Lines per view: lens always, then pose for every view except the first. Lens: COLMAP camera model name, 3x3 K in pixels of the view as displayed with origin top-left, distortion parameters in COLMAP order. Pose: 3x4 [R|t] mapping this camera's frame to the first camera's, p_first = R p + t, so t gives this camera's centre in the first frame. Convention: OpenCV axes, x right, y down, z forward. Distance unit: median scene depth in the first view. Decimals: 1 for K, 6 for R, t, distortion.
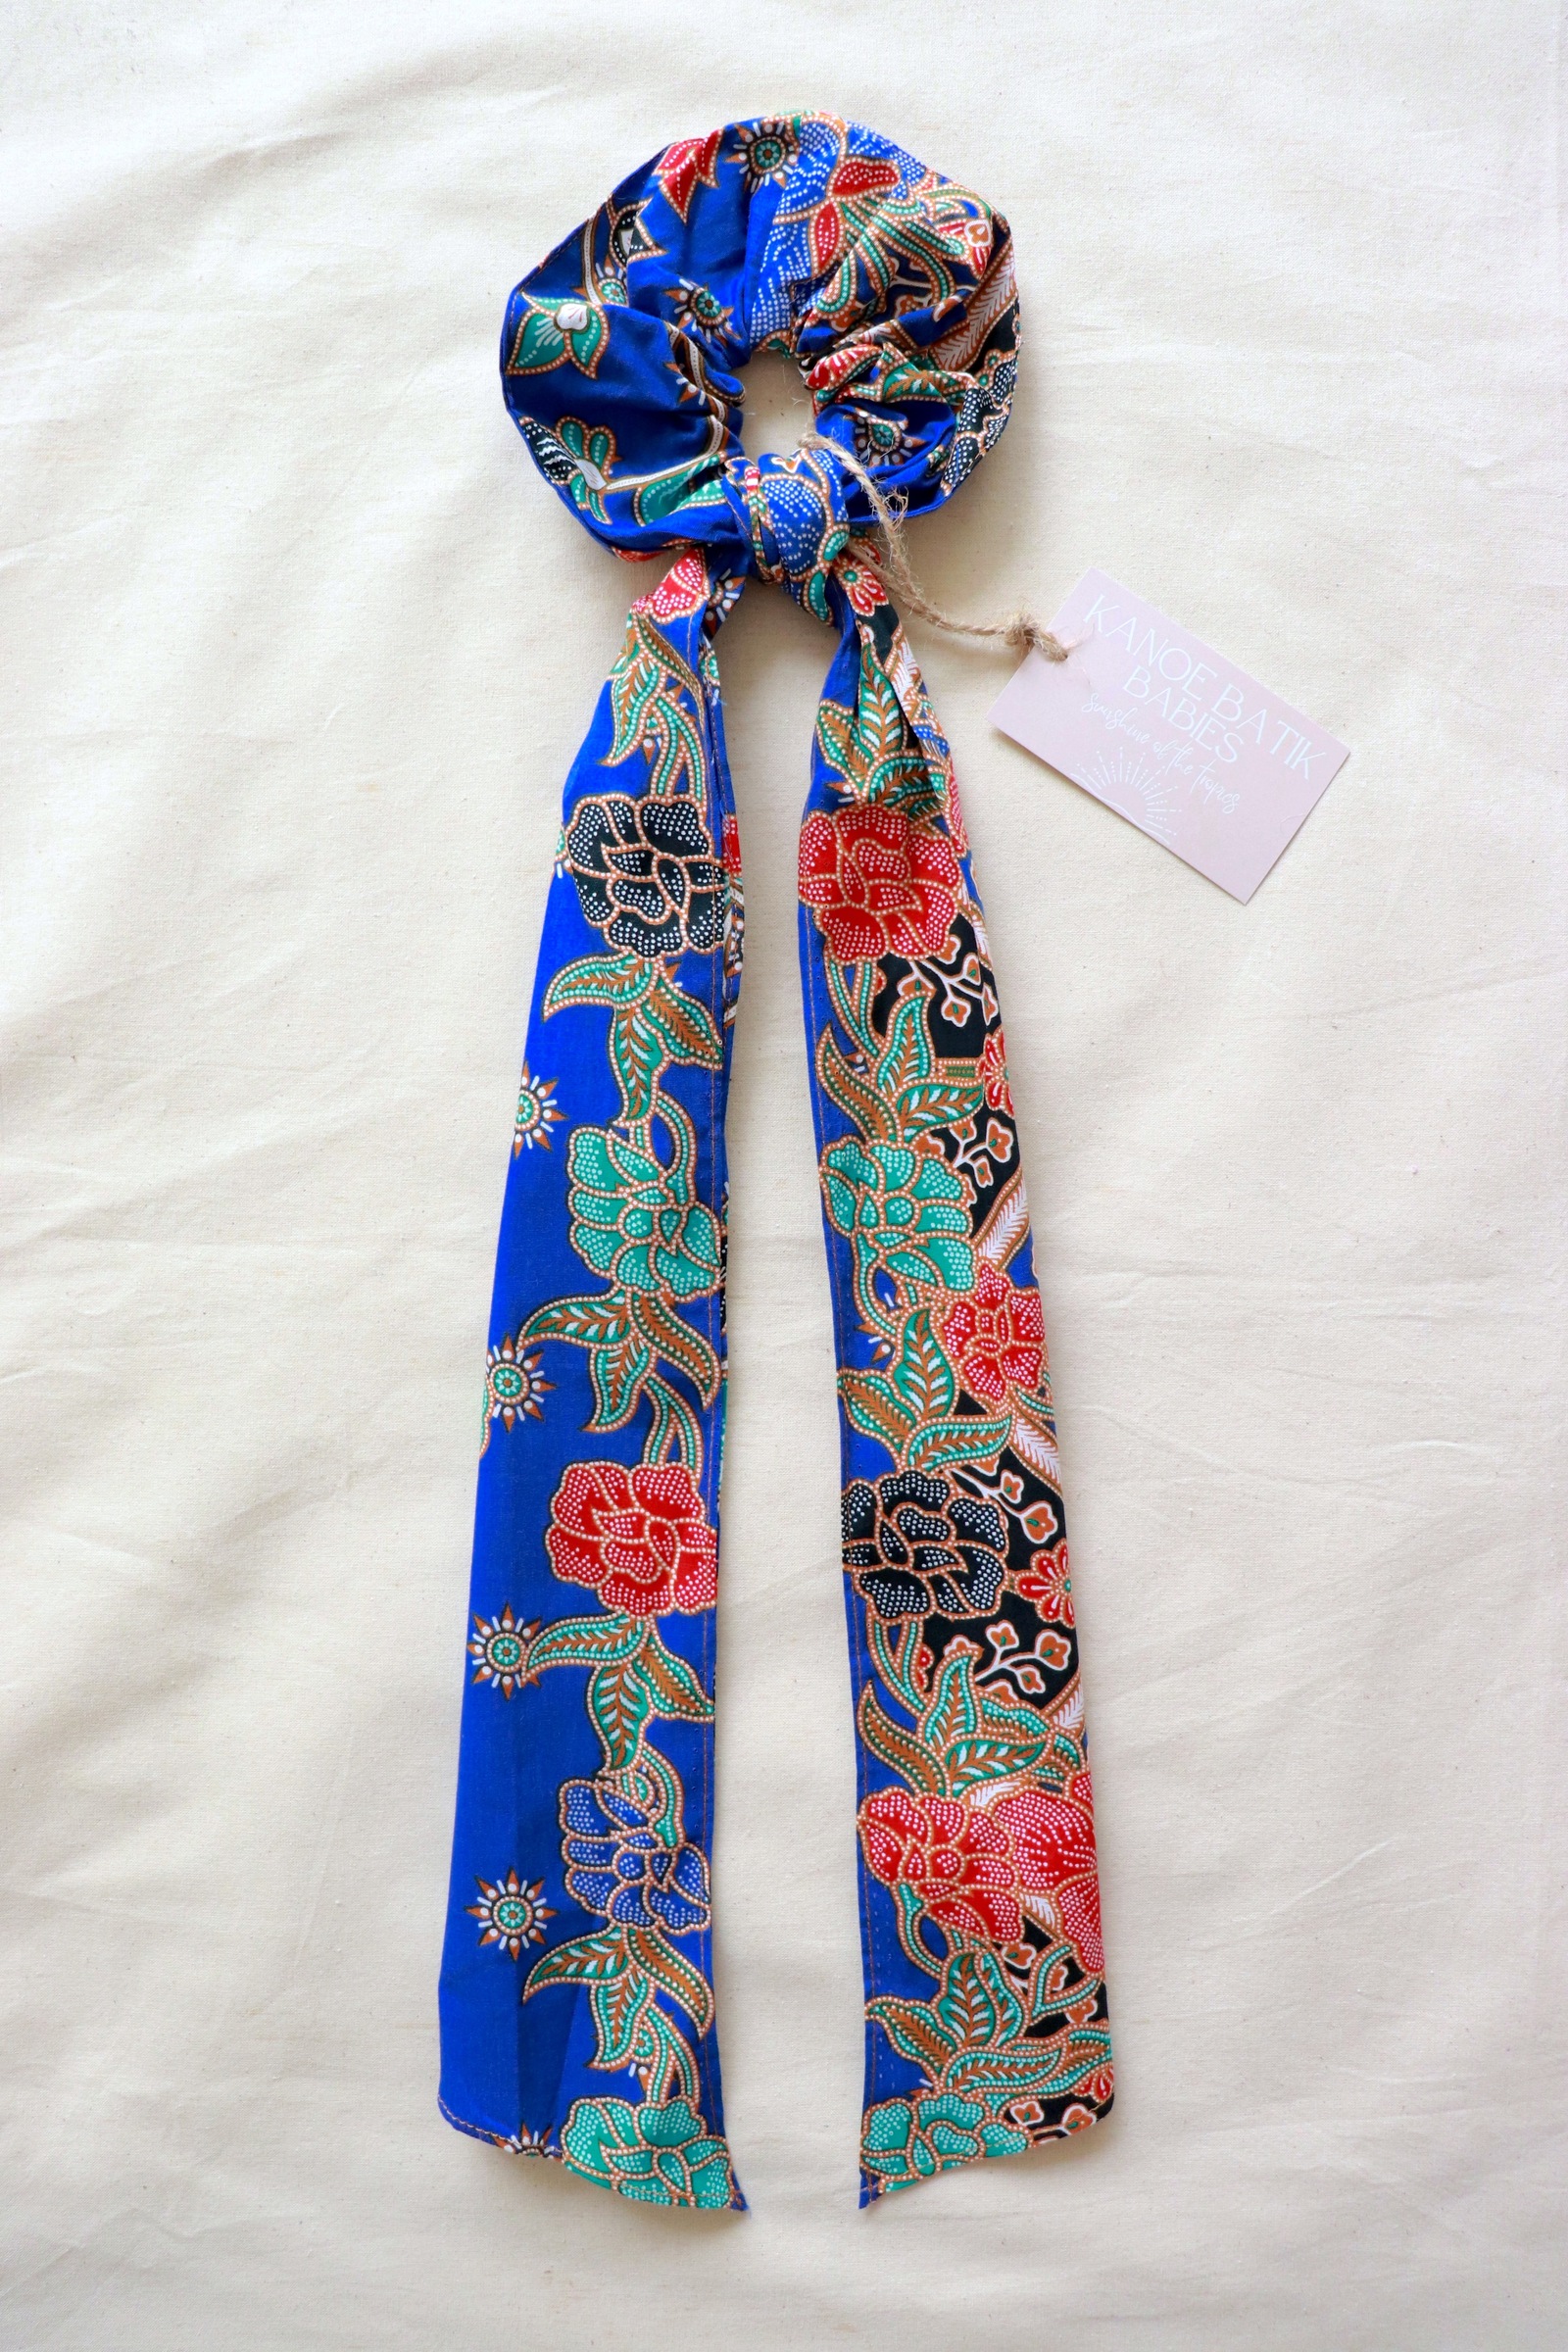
lens RADIAL K [[1880.8, 0, 813.0], [0, 1880.8, 1185.4], [0, 0, 1]] dist [-0.189594, 0.145859]
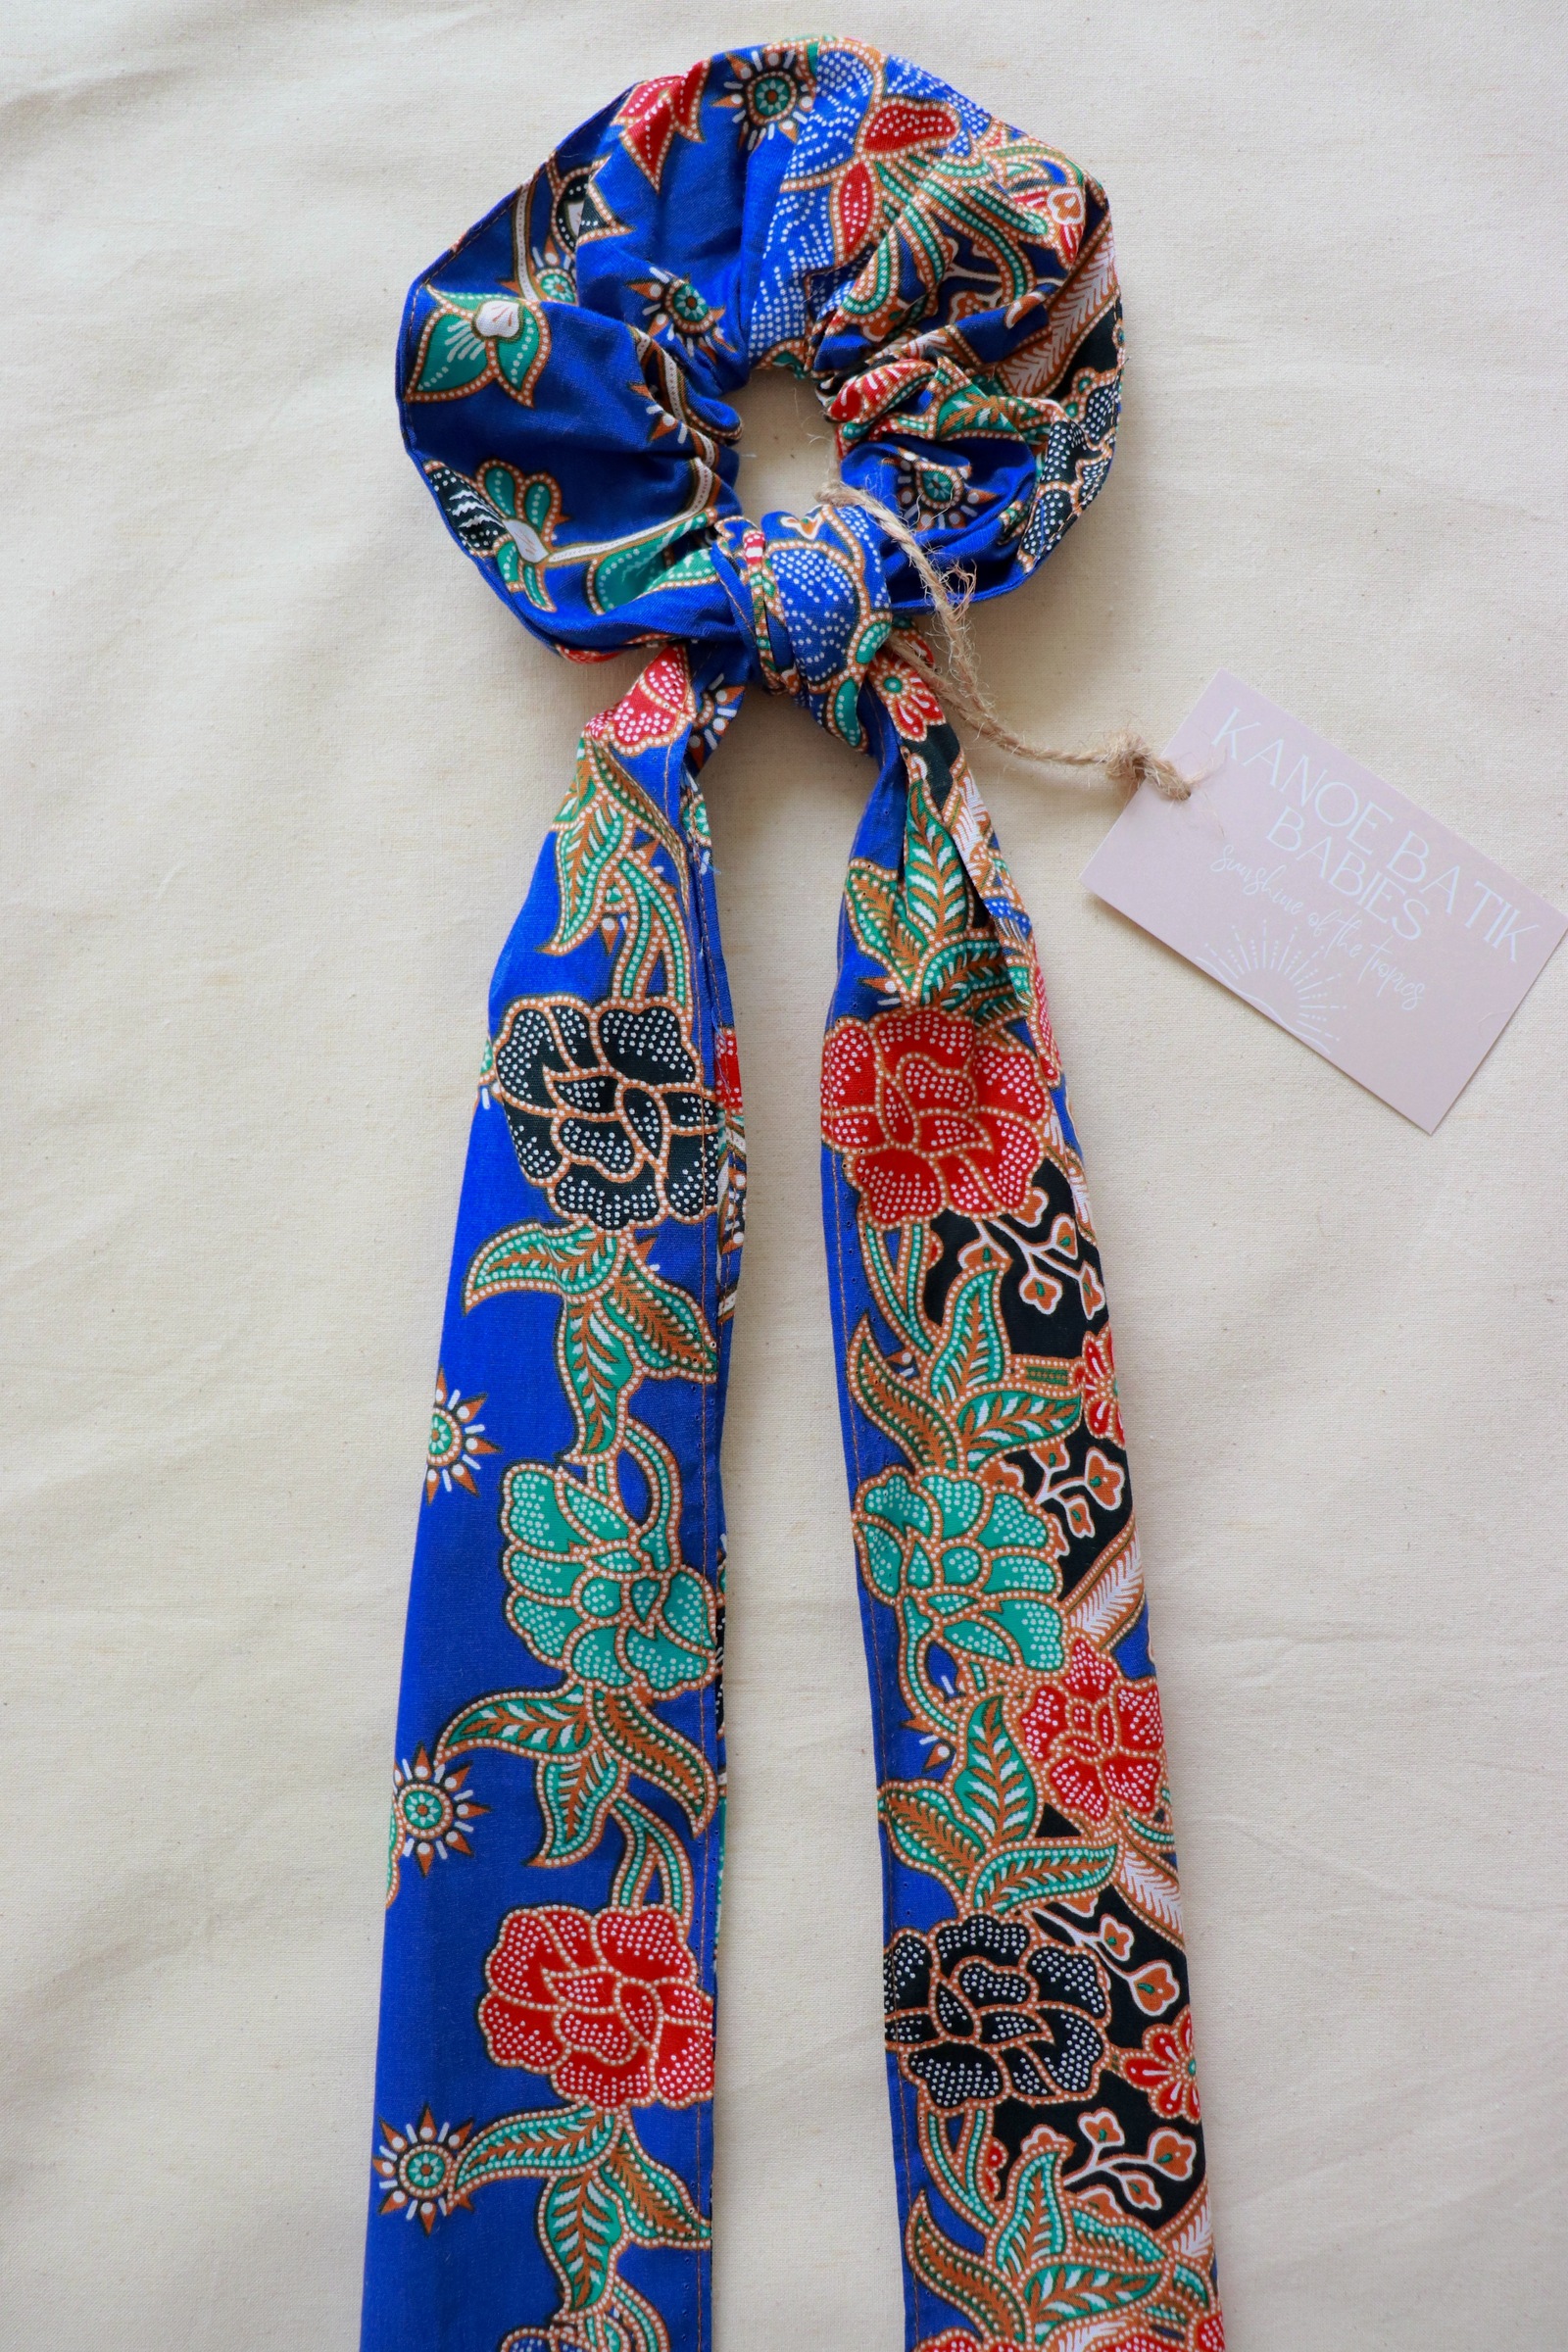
lens RADIAL K [[1860.8, 0, 793.6], [0, 1860.8, 1171.6], [0, 0, 1]] dist [-0.186329, 0.141387]
pose [[0.999895, -0.006188, 0.013072, -0.027685], [0.006485, 0.999719, -0.022802, -0.124572], [-0.012928, 0.022884, 0.999655, 0.292898]]
